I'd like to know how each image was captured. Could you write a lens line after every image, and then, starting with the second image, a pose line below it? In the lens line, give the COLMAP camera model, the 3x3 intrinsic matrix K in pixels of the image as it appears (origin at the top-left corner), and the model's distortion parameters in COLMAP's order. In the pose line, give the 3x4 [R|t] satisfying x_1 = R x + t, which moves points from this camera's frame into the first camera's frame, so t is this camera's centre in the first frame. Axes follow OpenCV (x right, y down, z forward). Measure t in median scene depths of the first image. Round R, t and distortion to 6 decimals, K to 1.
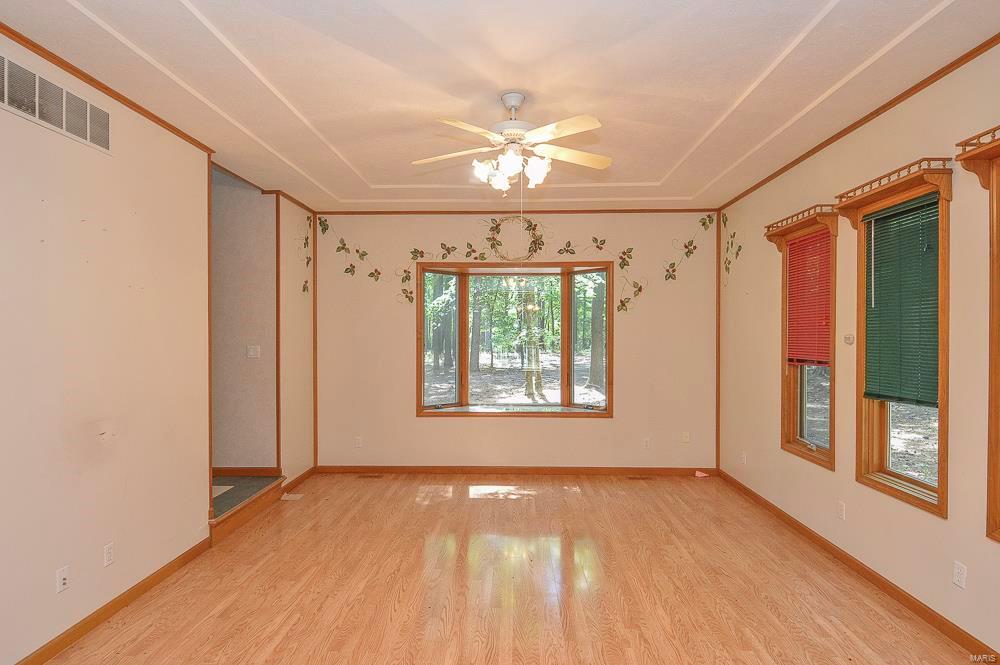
lens RADIAL K [[534.8, 0, 504.7], [0, 534.8, 333.2], [0, 0, 1]] dist [0.008018, -0.015923]
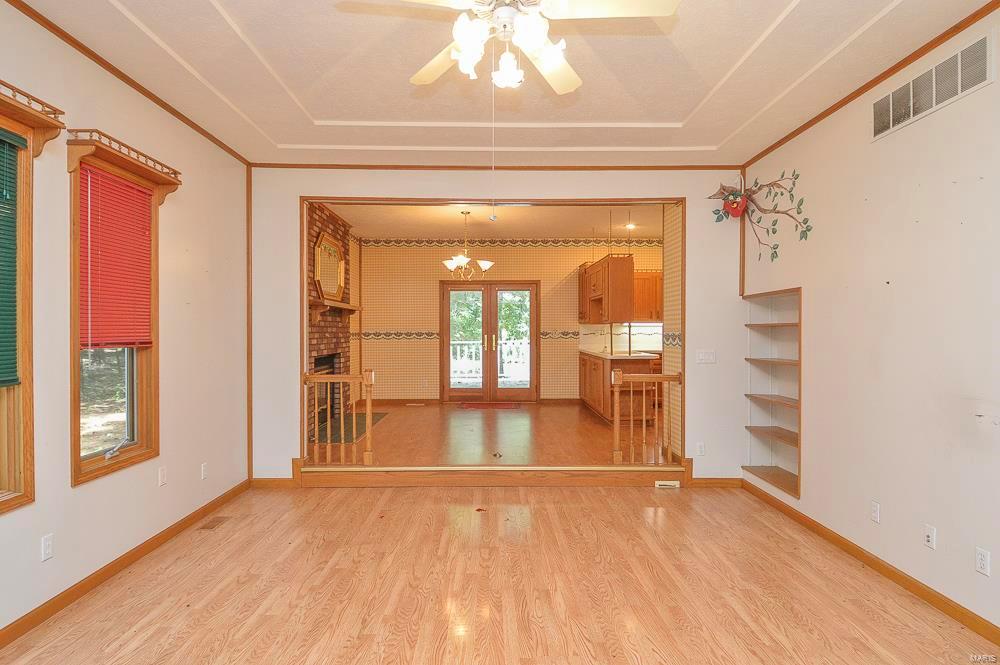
lens RADIAL K [[534.8, 0, 498.0], [0, 534.8, 331.1], [0, 0, 1]] dist [0.008018, -0.015923]
pose [[-0.999362, 0.000729, -0.035711, 0.058388], [0.000880, 0.999991, -0.004194, 0.059515], [0.035708, -0.004222, -0.999353, 1.995641]]
